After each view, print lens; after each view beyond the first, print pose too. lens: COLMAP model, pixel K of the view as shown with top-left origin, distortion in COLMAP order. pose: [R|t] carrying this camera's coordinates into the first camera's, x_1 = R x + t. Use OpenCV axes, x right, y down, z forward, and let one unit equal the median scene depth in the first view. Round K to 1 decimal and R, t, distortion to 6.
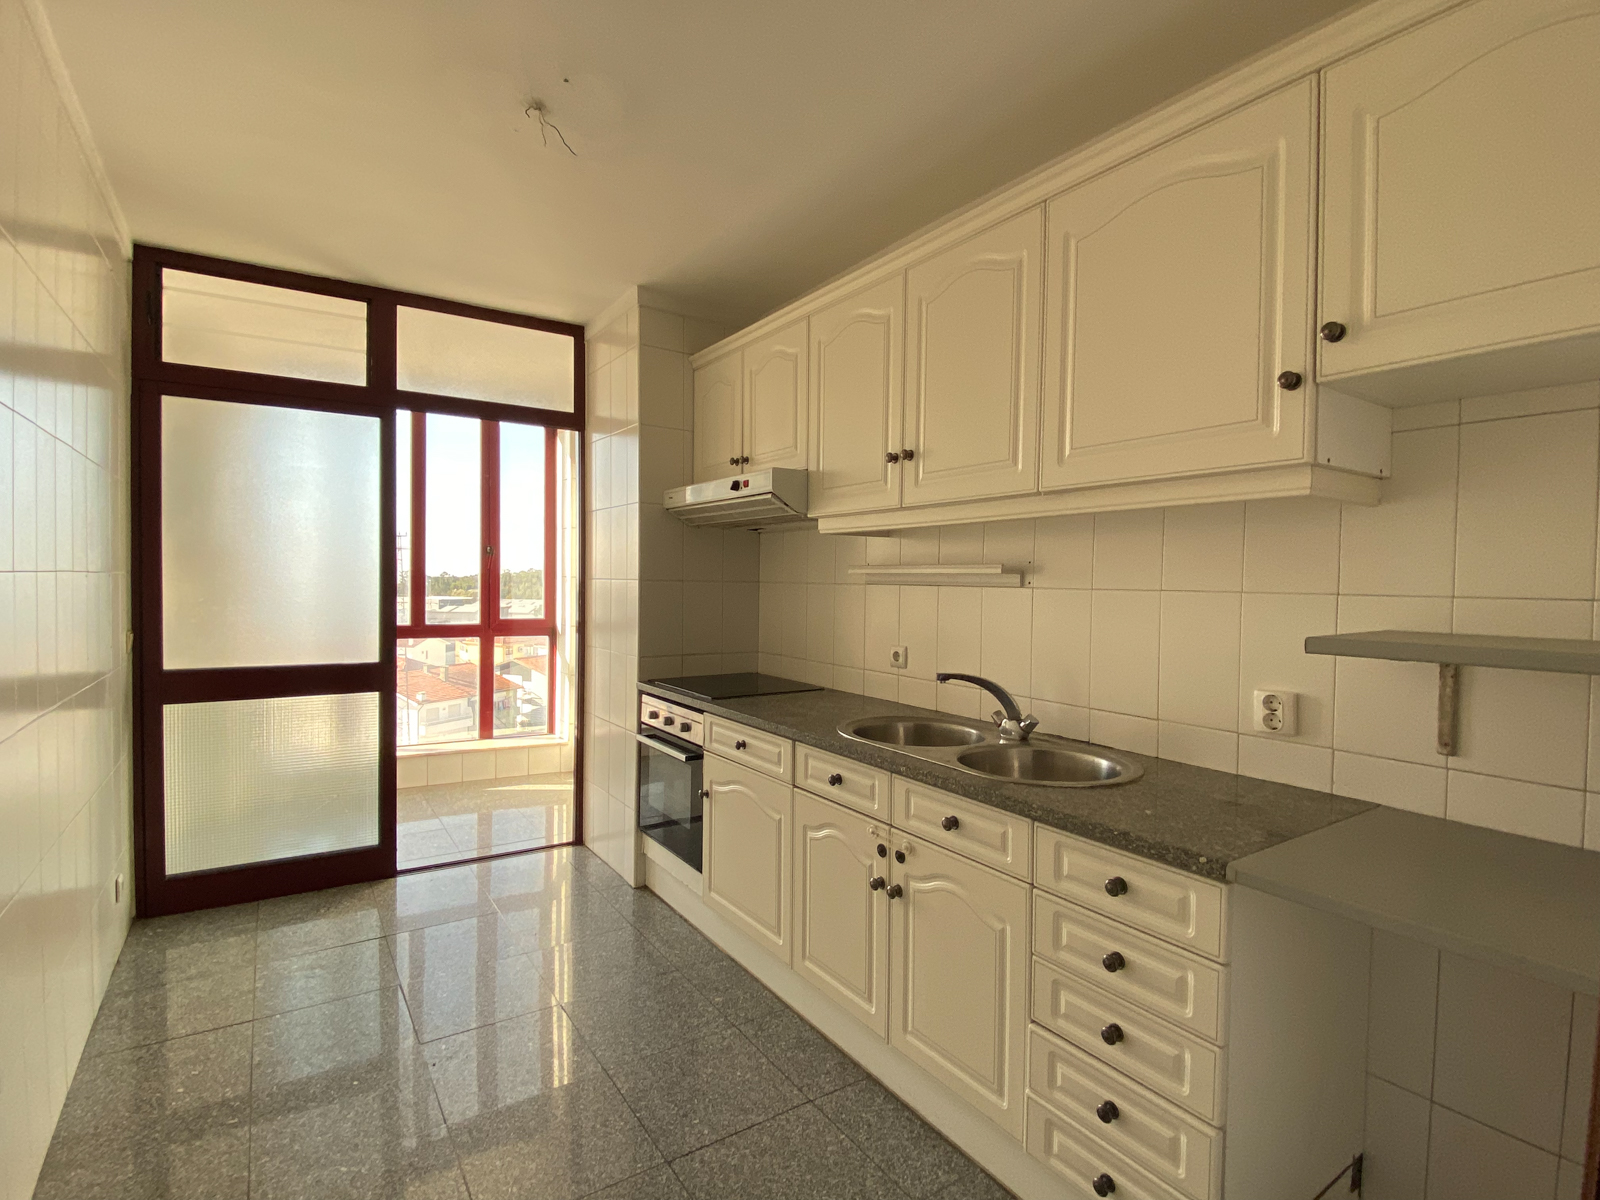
lens RADIAL K [[774.5, 0, 798.3], [0, 774.5, 596.2], [0, 0, 1]] dist [0.058016, -0.054340]
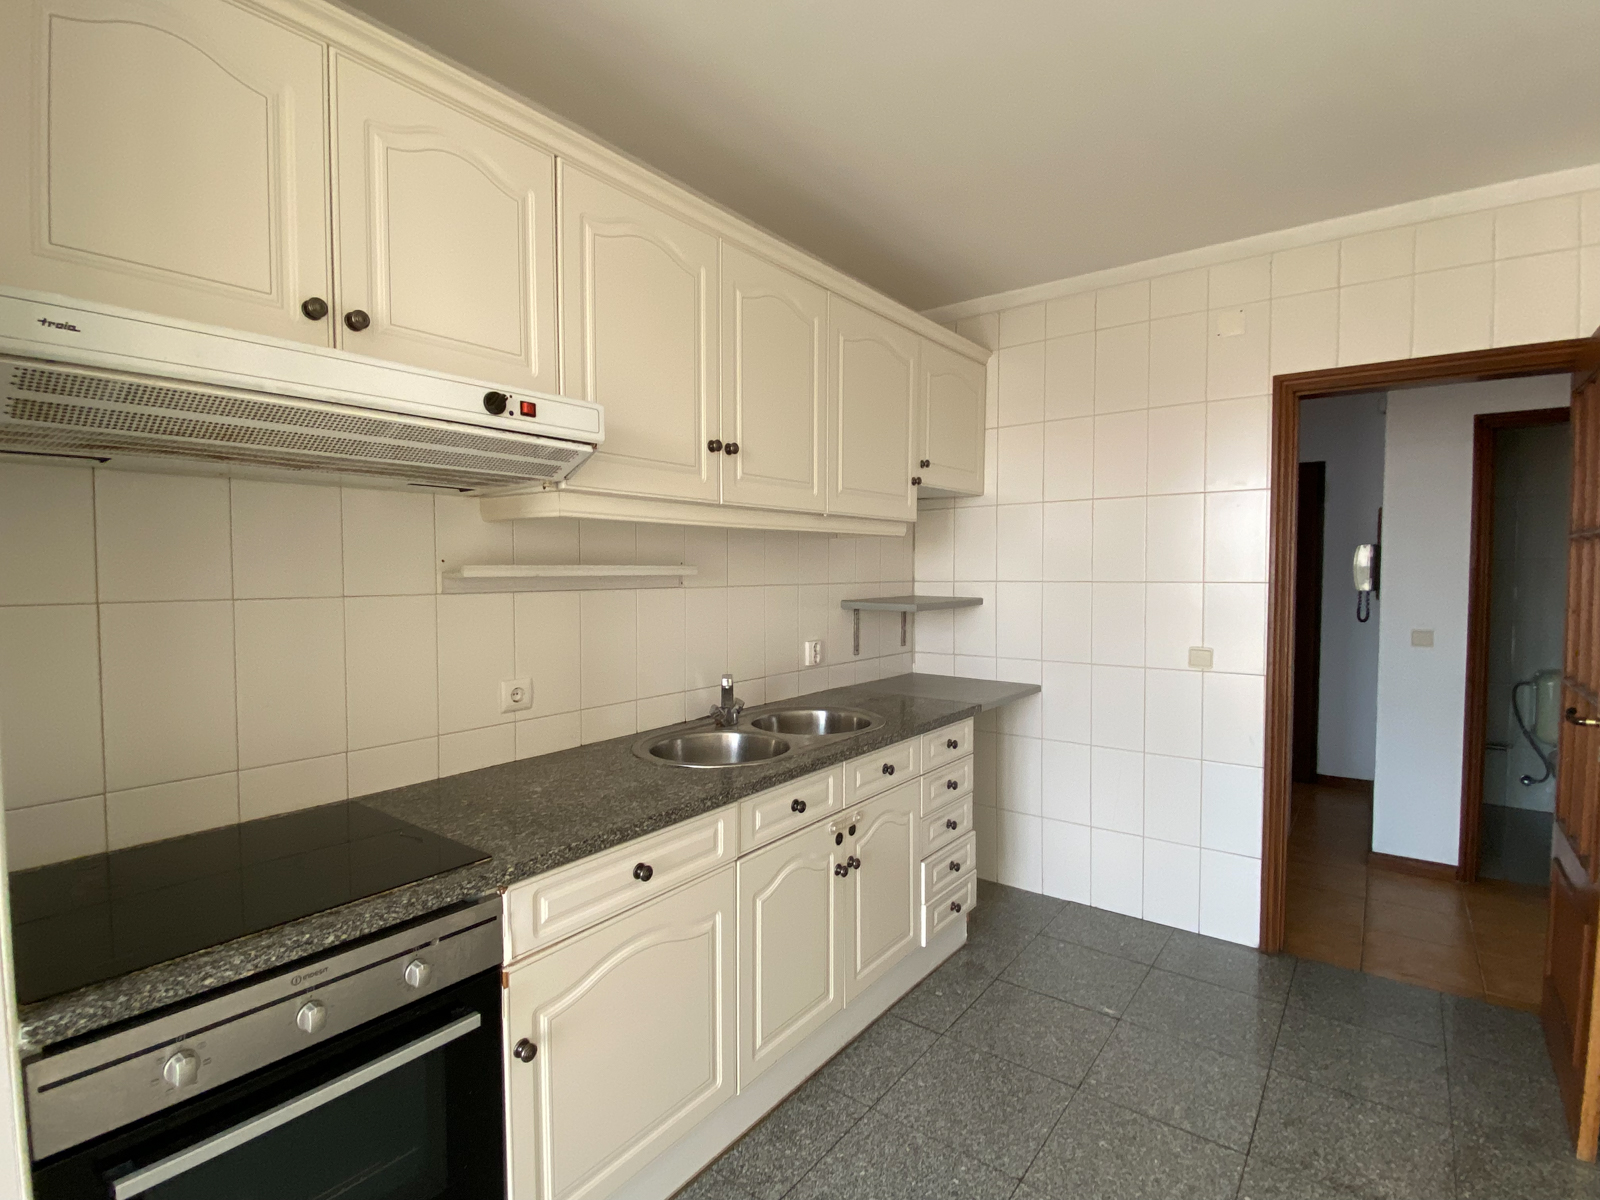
lens RADIAL K [[774.5, 0, 798.3], [0, 774.5, 596.2], [0, 0, 1]] dist [0.058016, -0.054340]
pose [[-0.326157, -0.053192, 0.943818, -0.886378], [0.014177, 0.998028, 0.061147, -0.072724], [-0.945209, 0.033324, -0.324759, 1.427219]]
